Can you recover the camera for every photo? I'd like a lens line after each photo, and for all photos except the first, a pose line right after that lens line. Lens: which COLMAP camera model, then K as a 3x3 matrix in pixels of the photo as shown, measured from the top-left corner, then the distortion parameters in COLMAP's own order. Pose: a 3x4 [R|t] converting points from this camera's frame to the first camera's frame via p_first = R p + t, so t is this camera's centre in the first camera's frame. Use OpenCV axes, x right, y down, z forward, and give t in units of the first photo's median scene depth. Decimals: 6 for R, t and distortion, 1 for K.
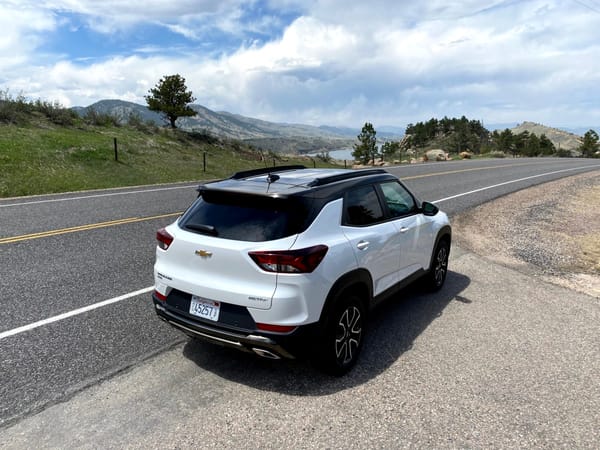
lens RADIAL K [[441.8, 0, 299.9], [0, 441.8, 224.8], [0, 0, 1]] dist [0.012451, -0.000328]
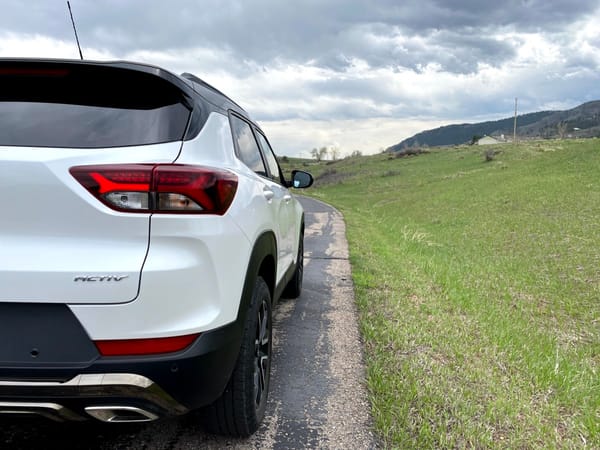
lens RADIAL K [[436.8, 0, 300.0], [0, 436.8, 223.2], [0, 0, 1]] dist [-0.018162, -0.000170]
pose [[0.870468, -0.015010, 0.491997, -0.123340], [0.062623, 0.994790, -0.080446, 0.149785], [-0.488226, 0.100836, 0.866872, 0.524582]]
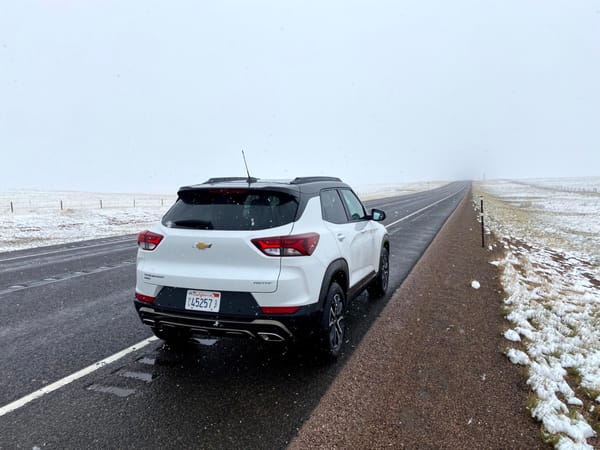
lens RADIAL K [[441.8, 0, 303.4], [0, 441.8, 222.1], [0, 0, 1]] dist [0.012451, -0.000328]
pose [[0.971235, -0.030769, 0.236126, -0.229300], [0.056698, 0.992979, -0.103819, 0.129588], [-0.231273, 0.114220, 0.966161, -0.045646]]
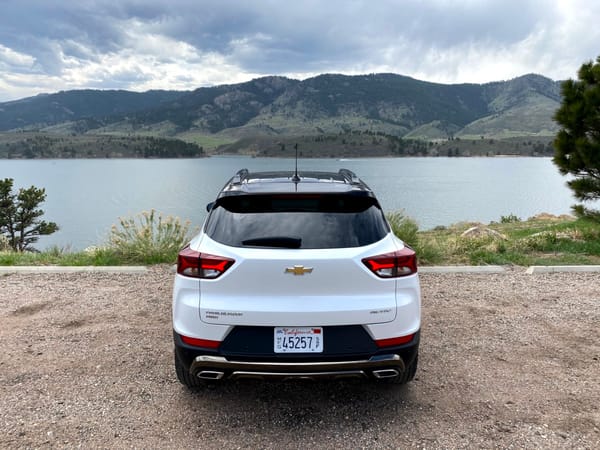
lens RADIAL K [[441.8, 0, 297.7], [0, 441.8, 226.4], [0, 0, 1]] dist [0.012451, -0.000328]
pose [[0.831946, -0.083089, 0.548601, -0.643603], [0.109957, 0.993804, -0.016229, -0.000808], [-0.543853, 0.073824, 0.835927, 0.332982]]
